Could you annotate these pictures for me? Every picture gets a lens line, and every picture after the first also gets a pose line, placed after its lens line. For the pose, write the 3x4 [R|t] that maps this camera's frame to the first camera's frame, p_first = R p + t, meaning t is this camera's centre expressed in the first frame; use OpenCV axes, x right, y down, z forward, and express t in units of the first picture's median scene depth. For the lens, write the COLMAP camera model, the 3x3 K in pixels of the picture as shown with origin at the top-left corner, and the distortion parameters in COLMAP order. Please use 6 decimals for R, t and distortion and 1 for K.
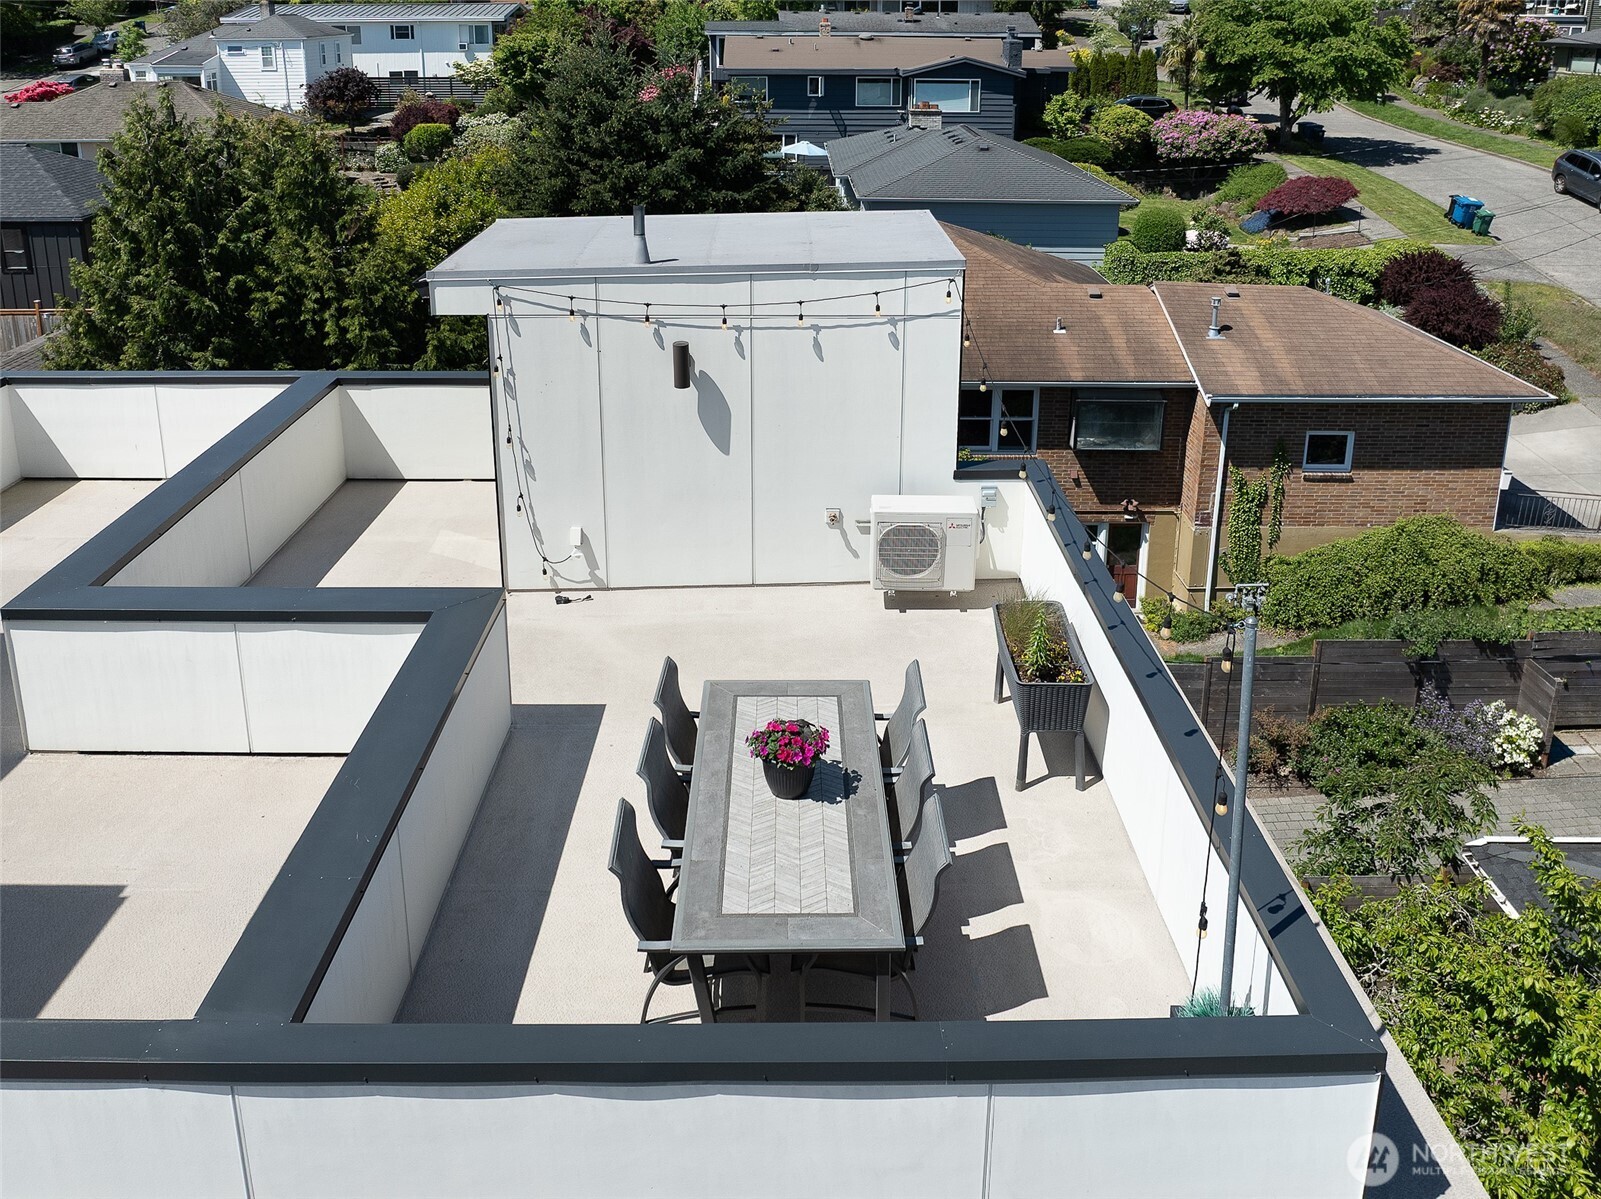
lens RADIAL K [[1396.3, 0, 799.4], [0, 1396.3, 428.6], [0, 0, 1]] dist [-0.059568, 0.018858]
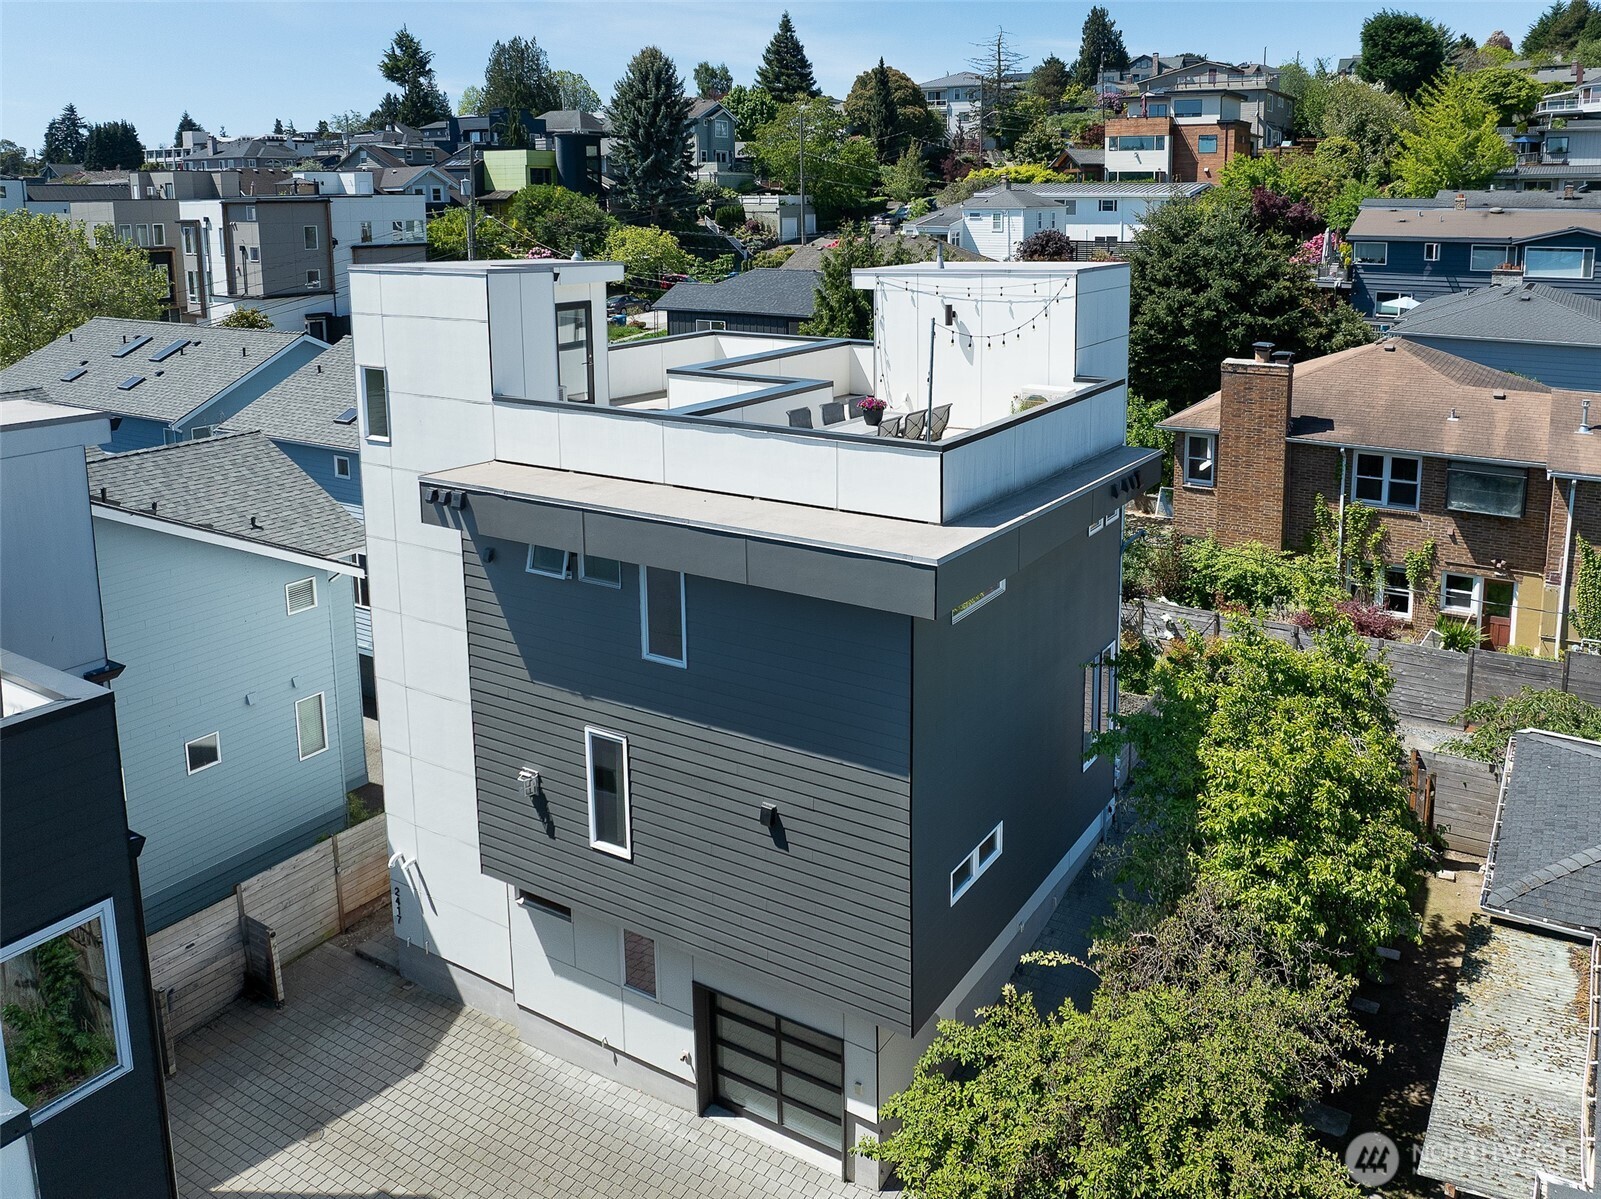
lens RADIAL K [[1224.2, 0, 793.3], [0, 1224.2, 563.7], [0, 0, 1]] dist [-0.050641, 0.027341]
pose [[0.842201, 0.144494, -0.519441, 0.256631], [-0.145532, 0.988583, 0.039036, 0.101217], [0.519151, 0.042719, 0.853614, -0.251396]]
